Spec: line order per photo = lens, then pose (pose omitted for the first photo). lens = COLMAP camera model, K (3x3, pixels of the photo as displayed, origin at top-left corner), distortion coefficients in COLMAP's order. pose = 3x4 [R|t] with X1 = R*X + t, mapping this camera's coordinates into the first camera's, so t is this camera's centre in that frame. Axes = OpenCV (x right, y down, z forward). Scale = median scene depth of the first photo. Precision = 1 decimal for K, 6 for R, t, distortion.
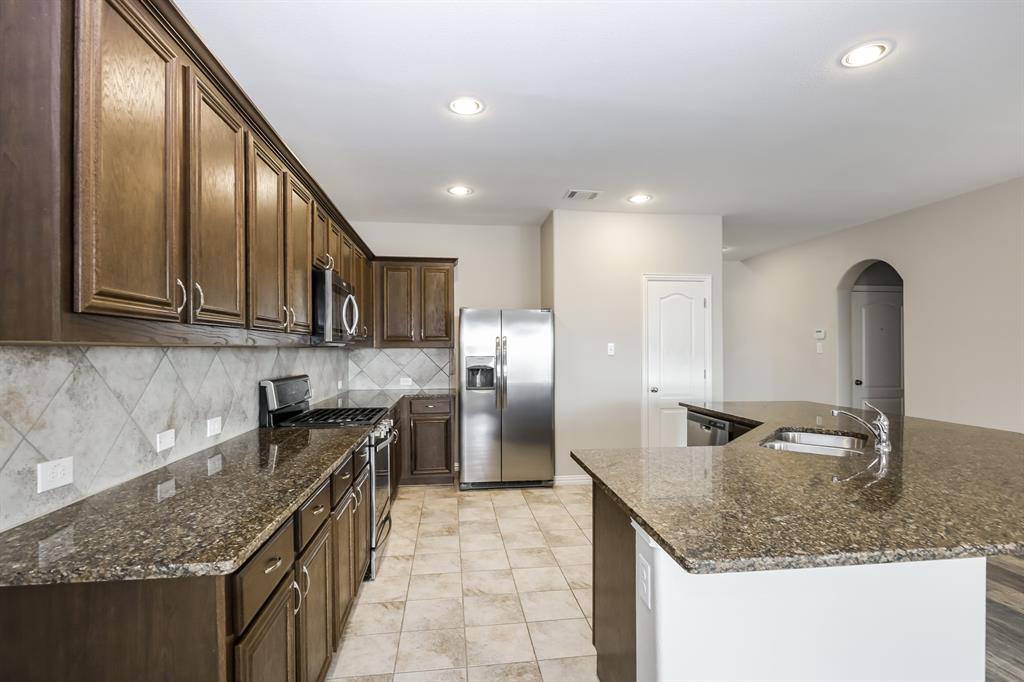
lens RADIAL K [[499.6, 0, 511.1], [0, 499.6, 346.3], [0, 0, 1]] dist [0.002577, -0.000063]
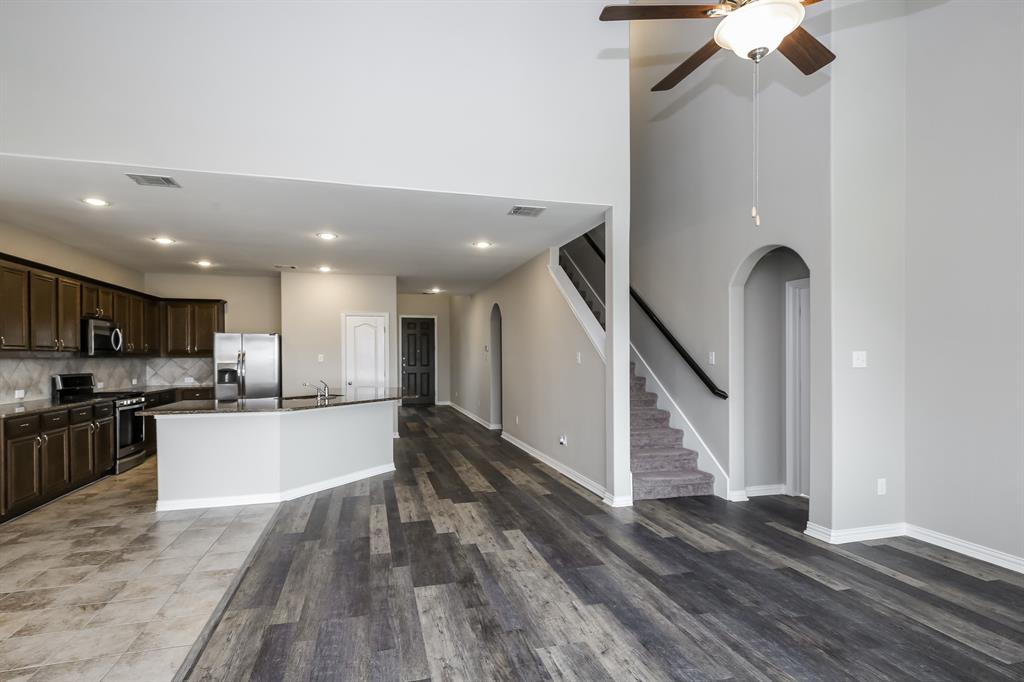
lens RADIAL K [[509.9, 0, 510.5], [0, 509.9, 355.6], [0, 0, 1]] dist [0.009285, -0.001033]
pose [[0.988879, -0.002072, 0.148706, 0.598415], [0.001910, 0.999997, 0.001236, -0.003779], [-0.148709, -0.000938, 0.988881, -0.772828]]
